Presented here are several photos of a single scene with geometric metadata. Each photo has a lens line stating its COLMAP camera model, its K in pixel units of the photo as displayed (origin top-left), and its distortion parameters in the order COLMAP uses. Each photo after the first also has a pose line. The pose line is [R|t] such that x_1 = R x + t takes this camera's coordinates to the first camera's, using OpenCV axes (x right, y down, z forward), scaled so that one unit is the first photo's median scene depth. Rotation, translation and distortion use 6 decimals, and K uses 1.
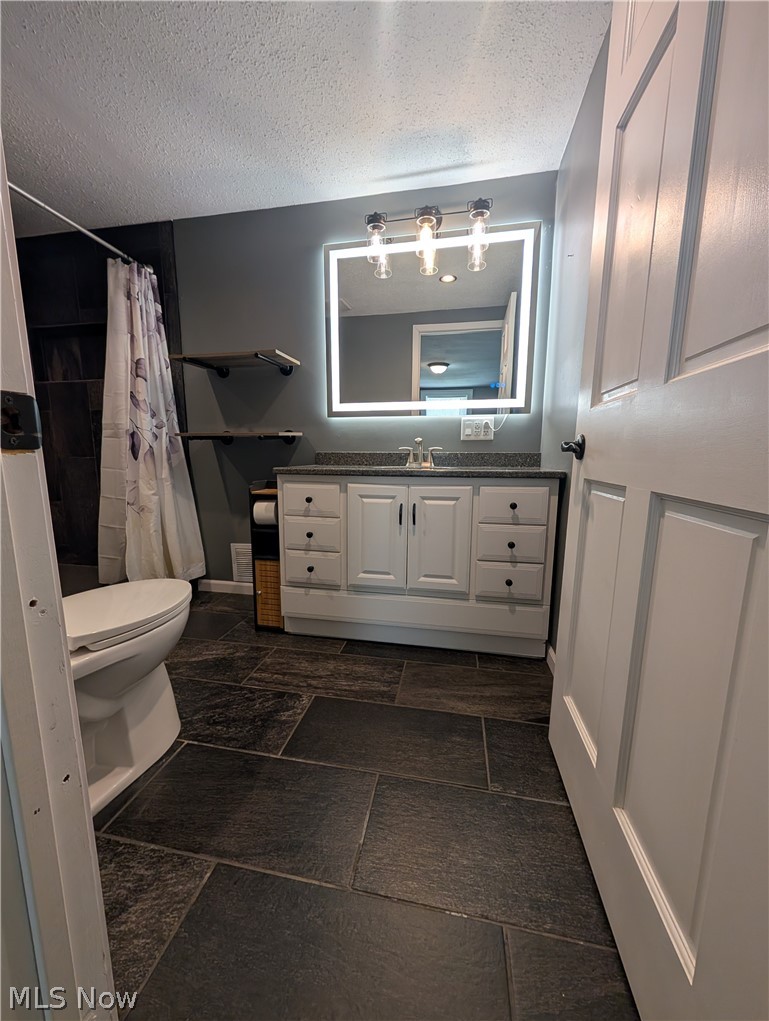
lens RADIAL K [[386.4, 0, 382.2], [0, 386.4, 514.2], [0, 0, 1]] dist [-0.000911, 0.000120]
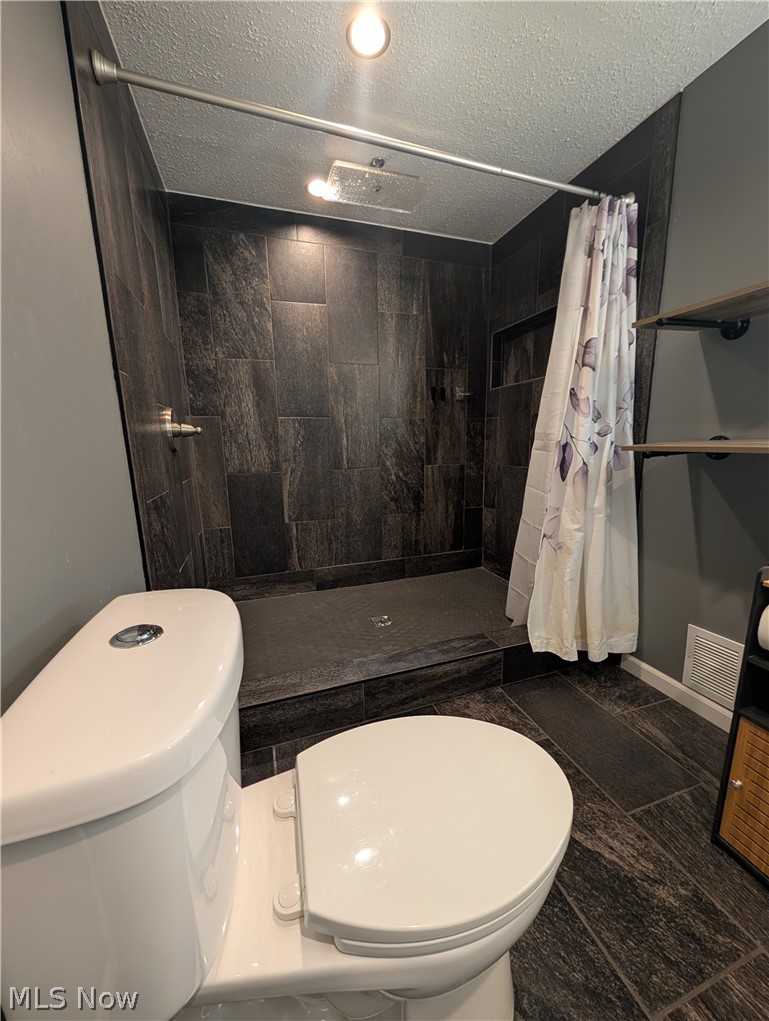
lens RADIAL K [[386.4, 0, 382.2], [0, 386.4, 514.2], [0, 0, 1]] dist [-0.000911, 0.000120]
pose [[0.485654, 0.151207, -0.860974, -0.150260], [-0.111688, 0.987587, 0.110442, -0.117770], [0.866987, 0.042524, 0.496513, 0.320612]]
